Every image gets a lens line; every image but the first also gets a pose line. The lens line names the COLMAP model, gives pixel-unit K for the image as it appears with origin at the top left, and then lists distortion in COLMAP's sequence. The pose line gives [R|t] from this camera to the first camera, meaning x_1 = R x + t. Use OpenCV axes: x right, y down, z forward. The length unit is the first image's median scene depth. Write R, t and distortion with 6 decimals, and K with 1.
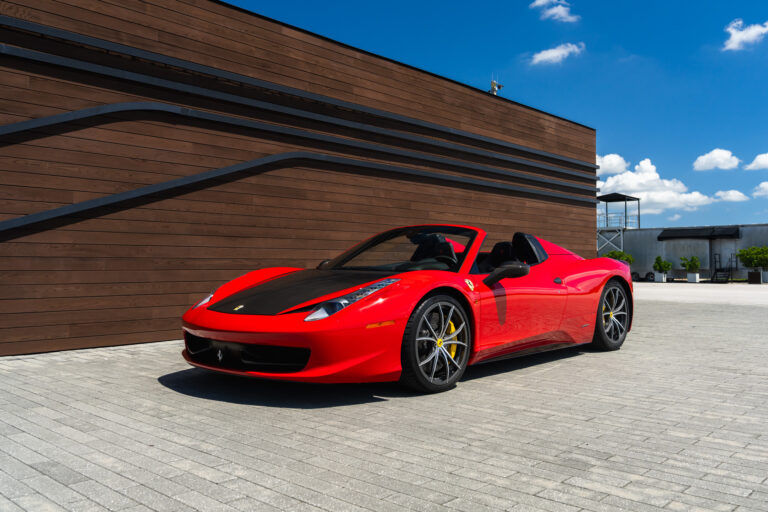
lens RADIAL K [[651.2, 0, 408.5], [0, 651.2, 231.6], [0, 0, 1]] dist [0.031782, -0.020012]
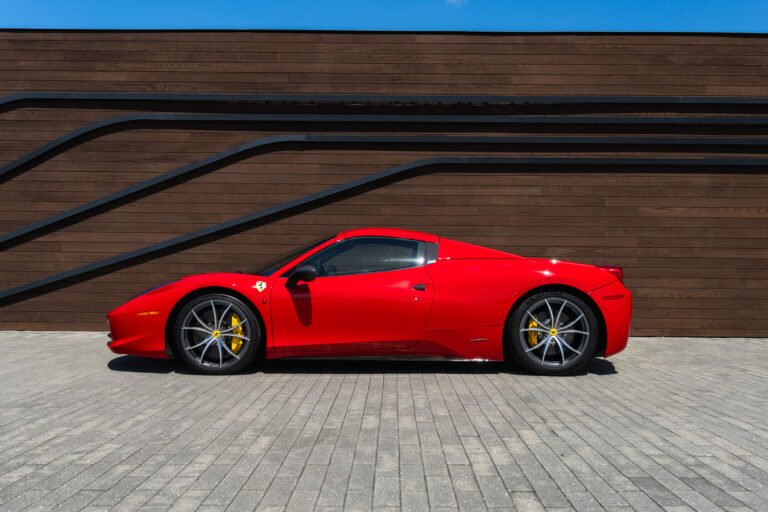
lens RADIAL K [[778.7, 0, 381.8], [0, 778.7, 273.9], [0, 0, 1]] dist [0.012631, 0.000000]
pose [[0.663743, 0.007096, -0.747927, 0.729572], [0.028916, 0.998964, 0.035138, 0.010911], [0.747402, -0.044949, 0.662850, 0.160574]]
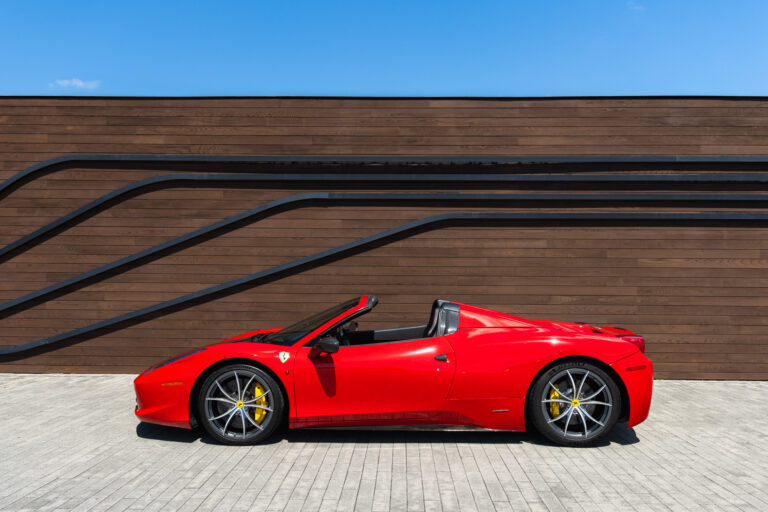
lens RADIAL K [[651.2, 0, 384.3], [0, 651.2, 280.2], [0, 0, 1]] dist [0.031782, -0.020012]
pose [[0.653445, -0.004790, -0.756959, 0.630601], [0.031231, 0.999299, 0.020637, -0.041568], [0.756329, -0.037126, 0.653137, 0.236229]]
